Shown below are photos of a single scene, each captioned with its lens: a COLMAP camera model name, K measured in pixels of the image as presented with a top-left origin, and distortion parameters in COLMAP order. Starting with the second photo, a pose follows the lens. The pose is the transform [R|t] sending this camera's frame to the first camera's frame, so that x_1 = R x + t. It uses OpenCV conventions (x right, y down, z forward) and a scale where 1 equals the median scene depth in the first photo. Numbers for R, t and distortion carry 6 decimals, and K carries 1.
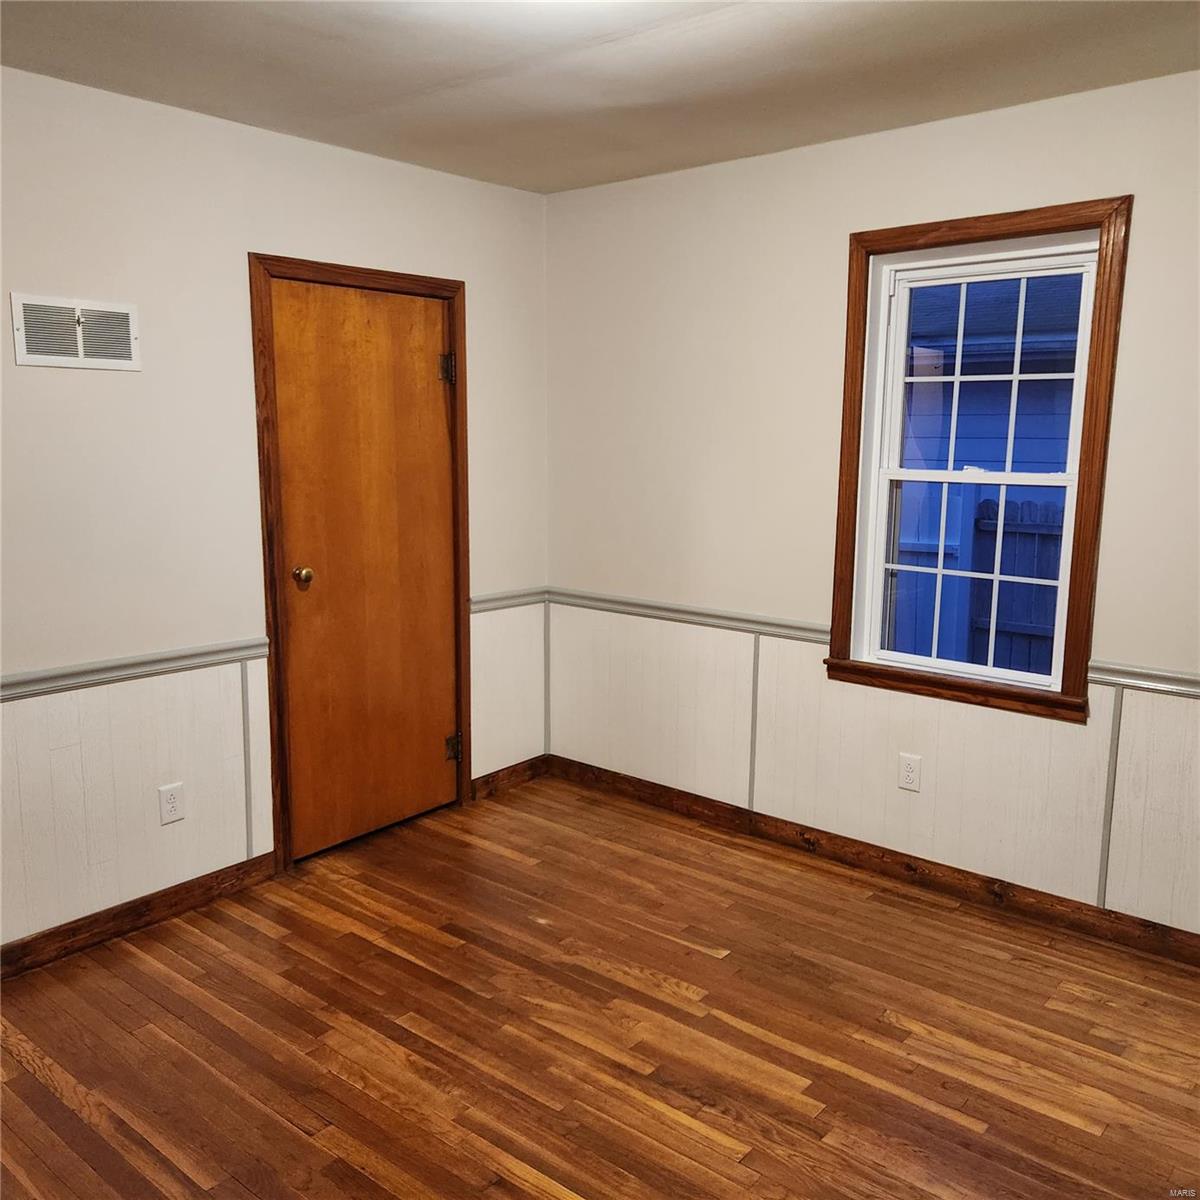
lens RADIAL K [[1067.2, 0, 613.9], [0, 1067.2, 595.3], [0, 0, 1]] dist [0.096196, -0.110708]
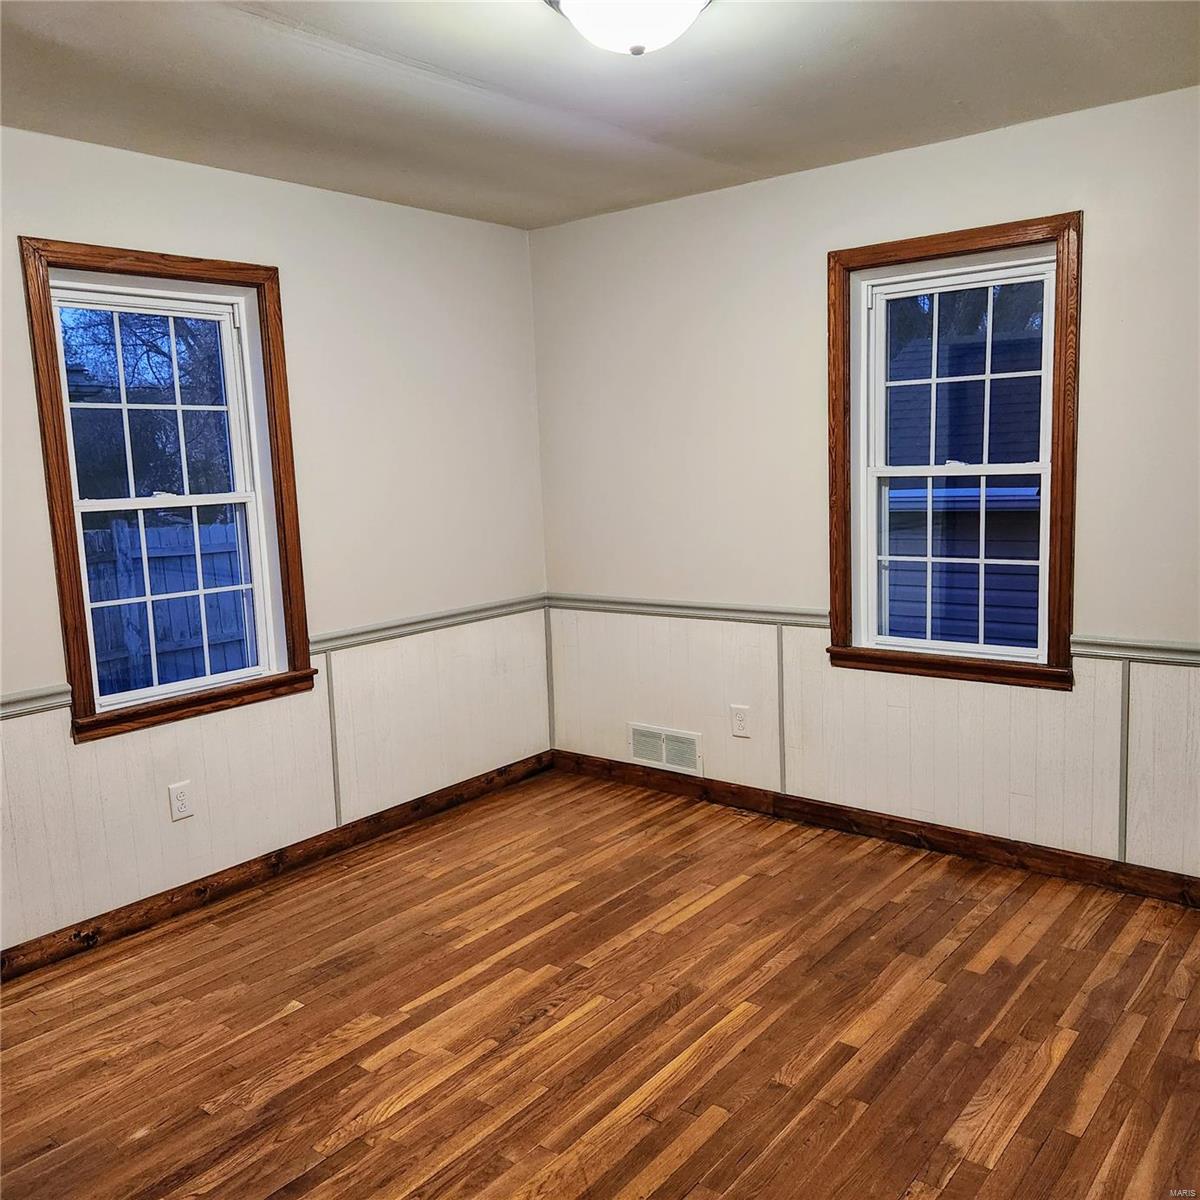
lens RADIAL K [[1067.2, 0, 613.9], [0, 1067.2, 595.3], [0, 0, 1]] dist [0.096196, -0.110708]
pose [[-0.034046, -0.141516, 0.989350, -0.841011], [0.183602, 0.972191, 0.145379, -0.109726], [-0.982411, 0.186596, -0.007117, 0.697899]]
